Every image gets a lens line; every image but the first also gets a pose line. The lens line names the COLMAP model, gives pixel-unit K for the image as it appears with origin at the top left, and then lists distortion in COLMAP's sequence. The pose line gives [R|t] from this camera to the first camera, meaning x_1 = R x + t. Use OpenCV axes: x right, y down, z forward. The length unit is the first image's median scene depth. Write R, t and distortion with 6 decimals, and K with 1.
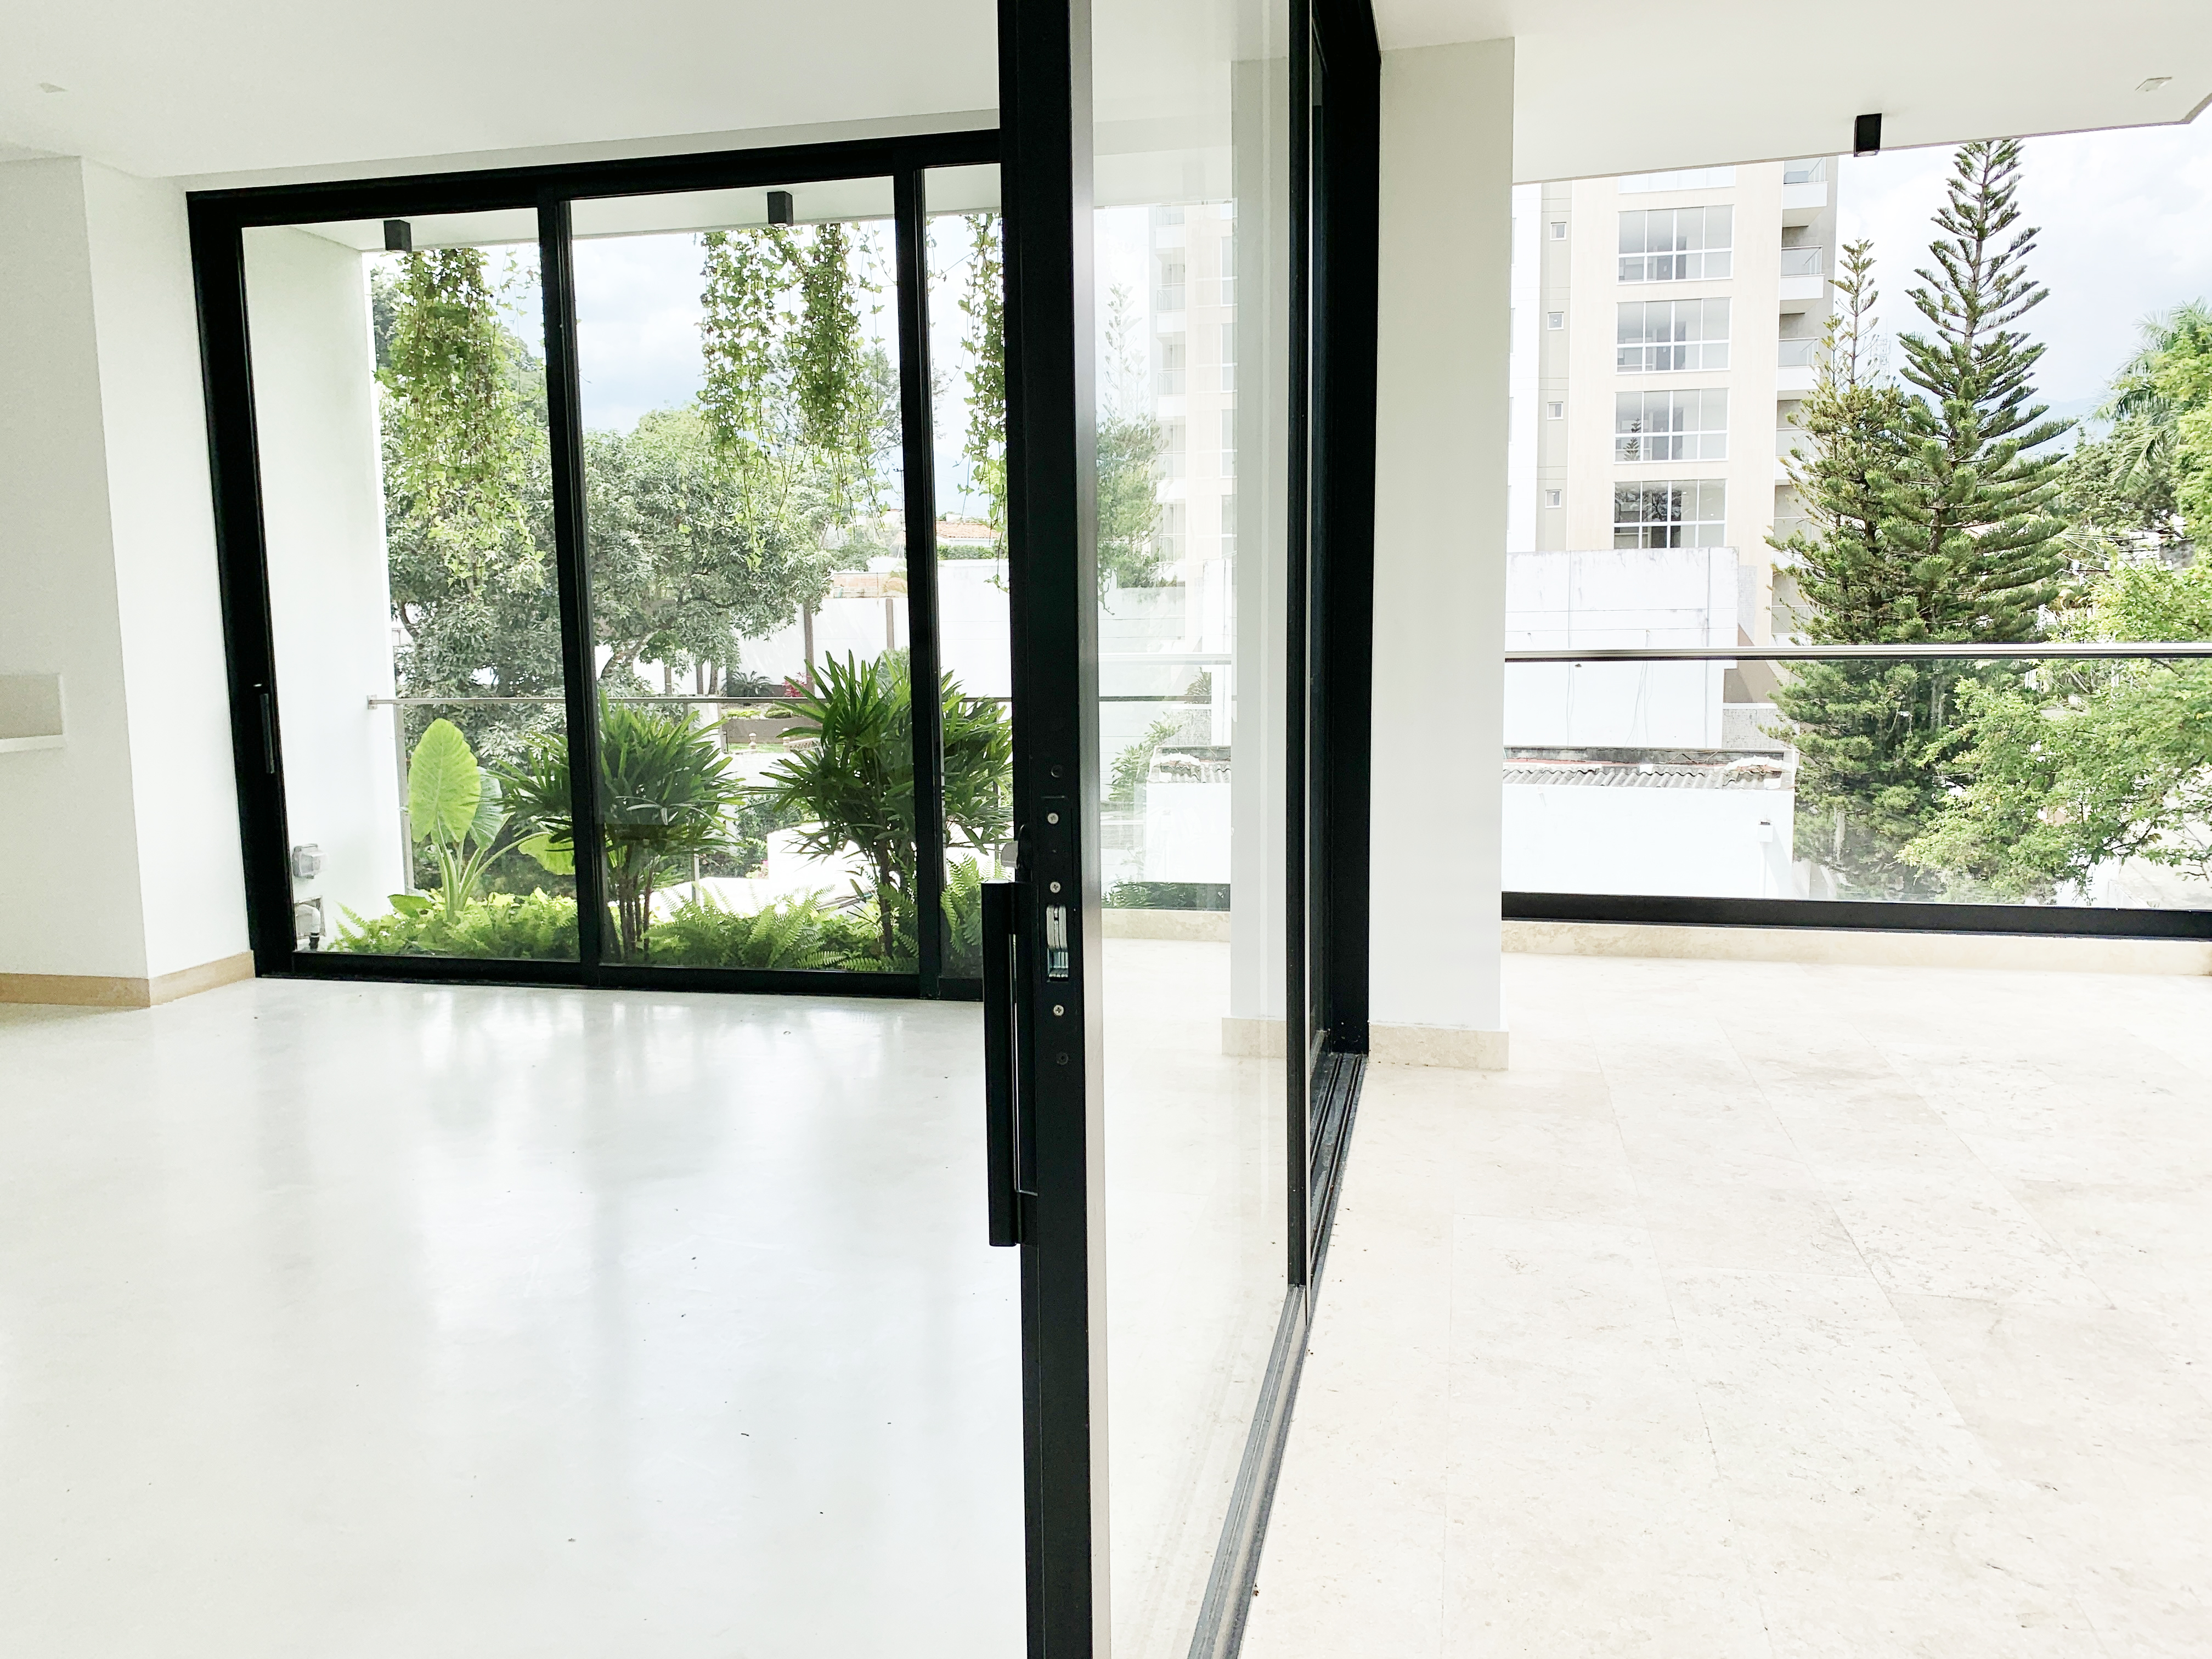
lens RADIAL K [[1696.3, 0, 1096.0], [0, 1696.3, 825.2], [0, 0, 1]] dist [0.036076, -0.055526]
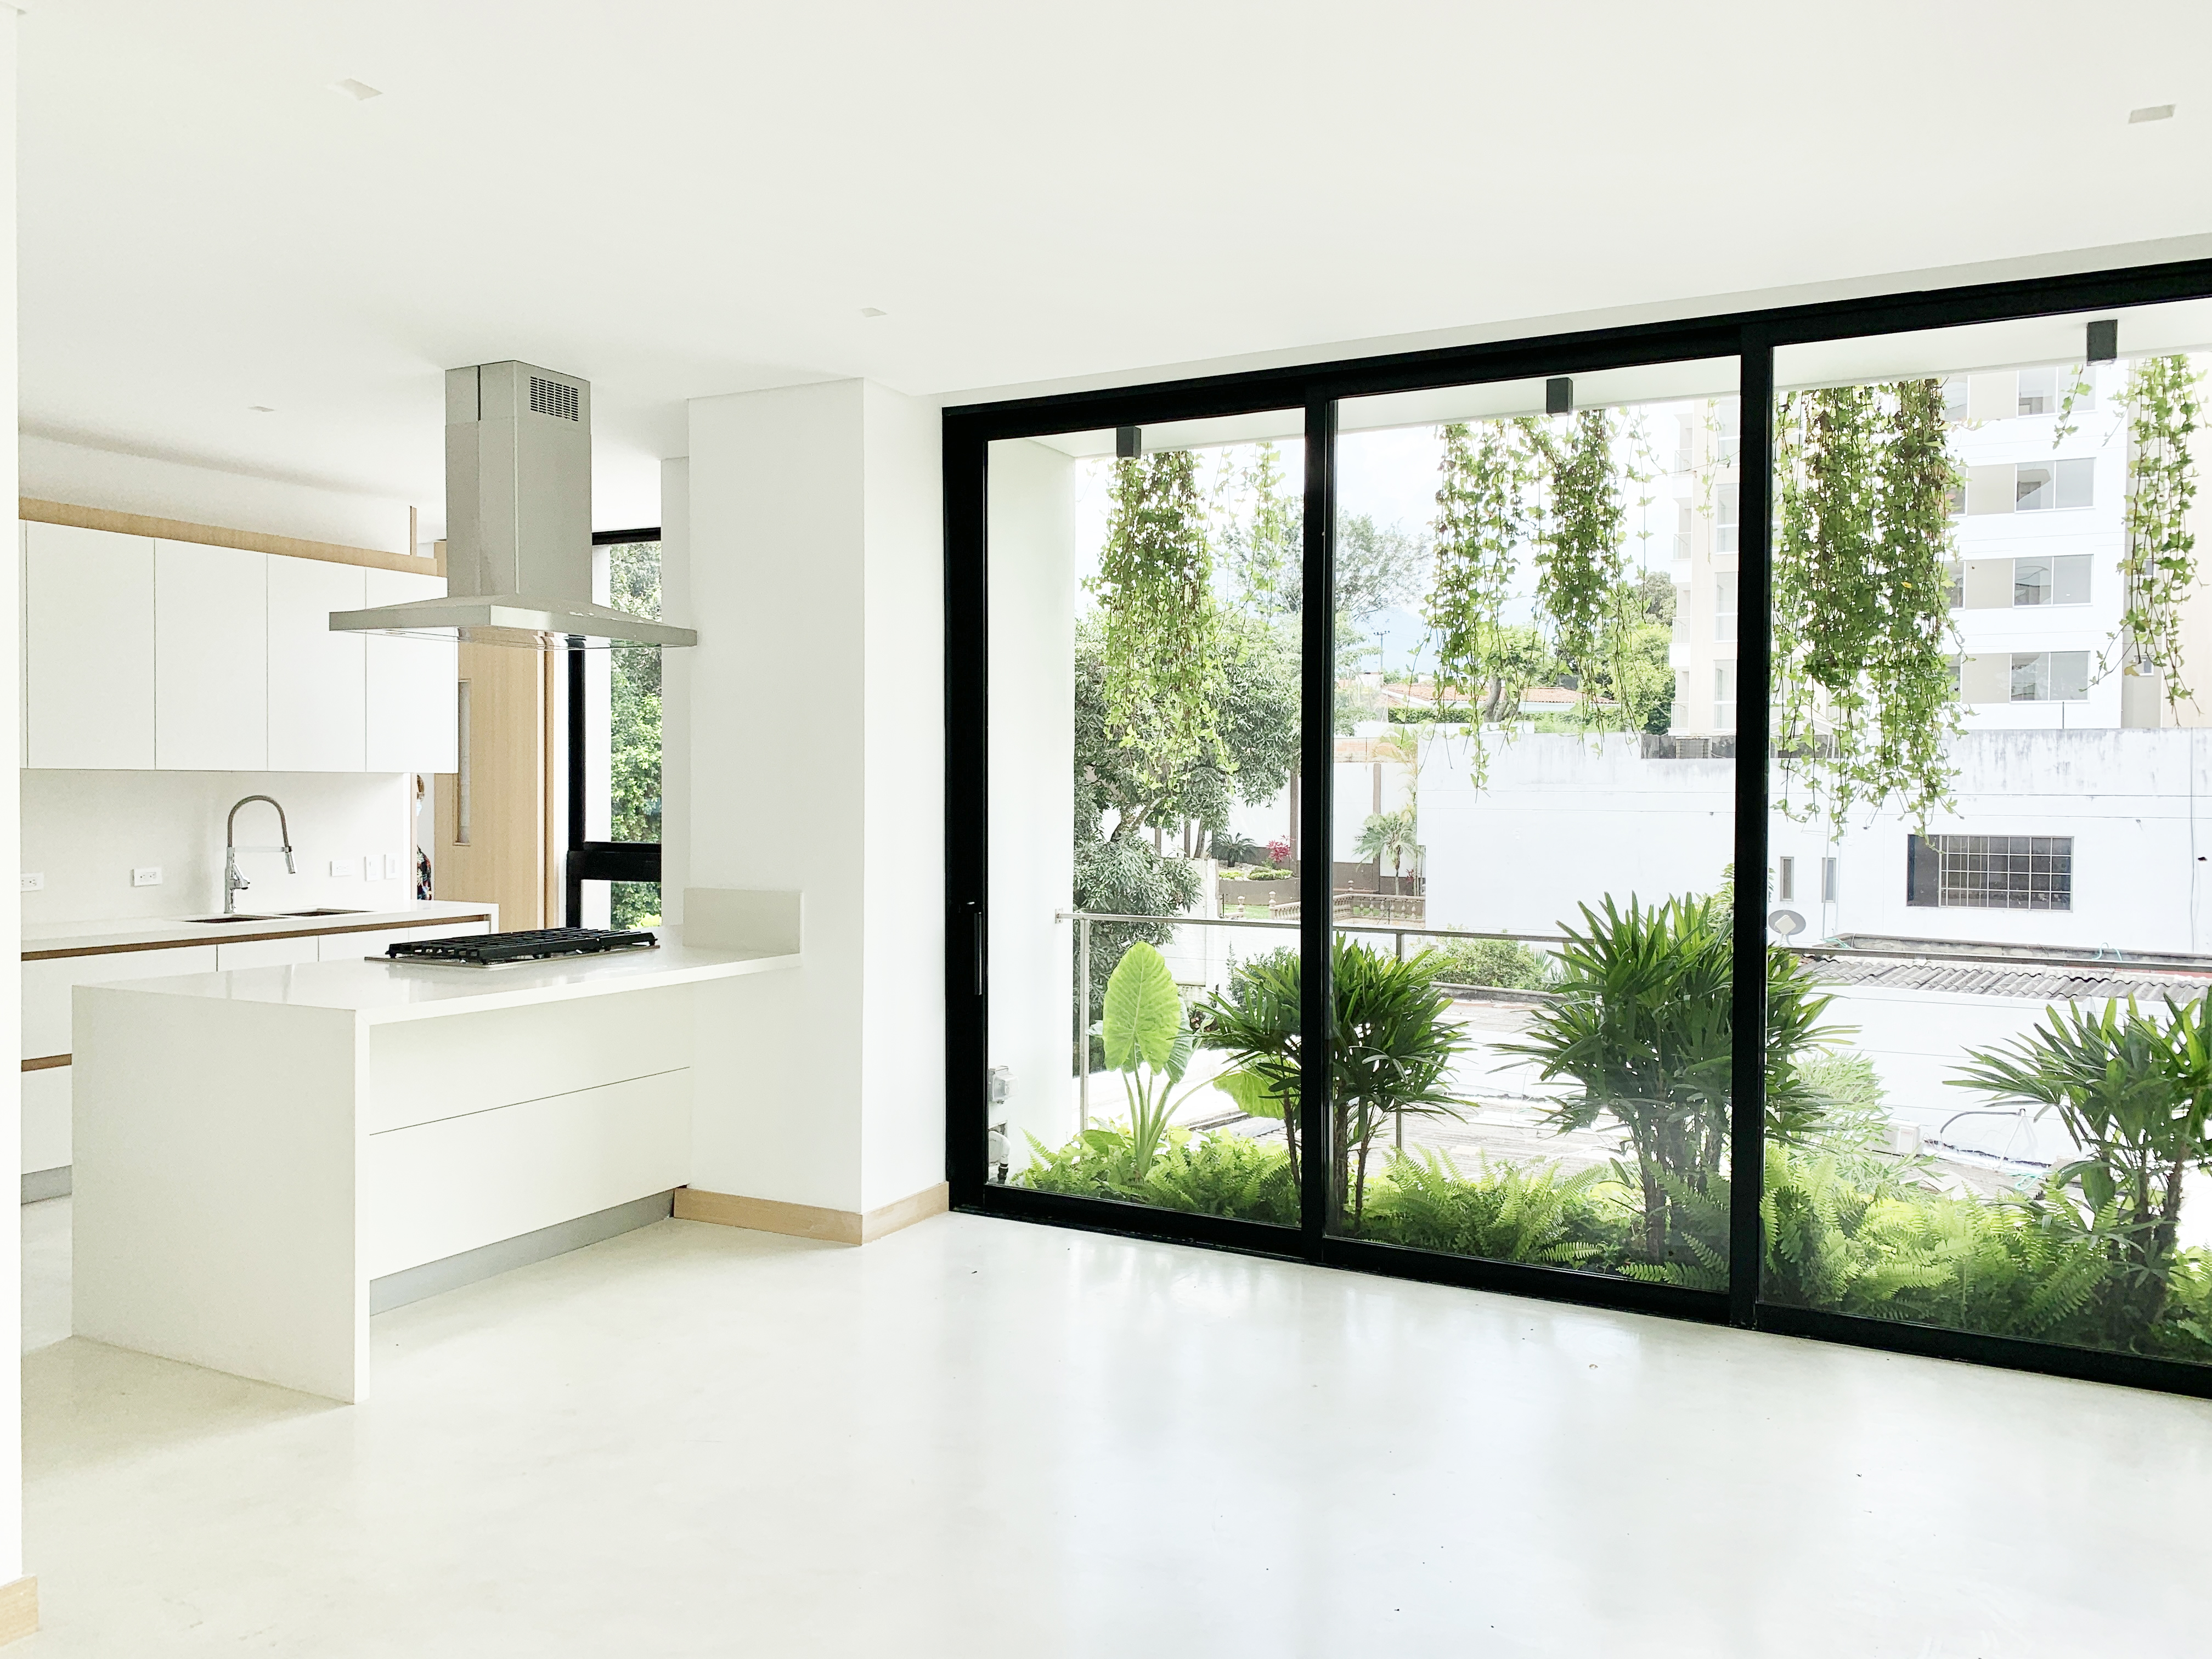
lens RADIAL K [[1696.3, 0, 1092.2], [0, 1696.3, 819.6], [0, 0, 1]] dist [0.036076, -0.055526]
pose [[0.963145, 0.024056, -0.267905, -0.162133], [-0.049643, 0.994781, -0.089146, -0.044932], [0.264362, 0.099160, 0.959312, 0.090351]]
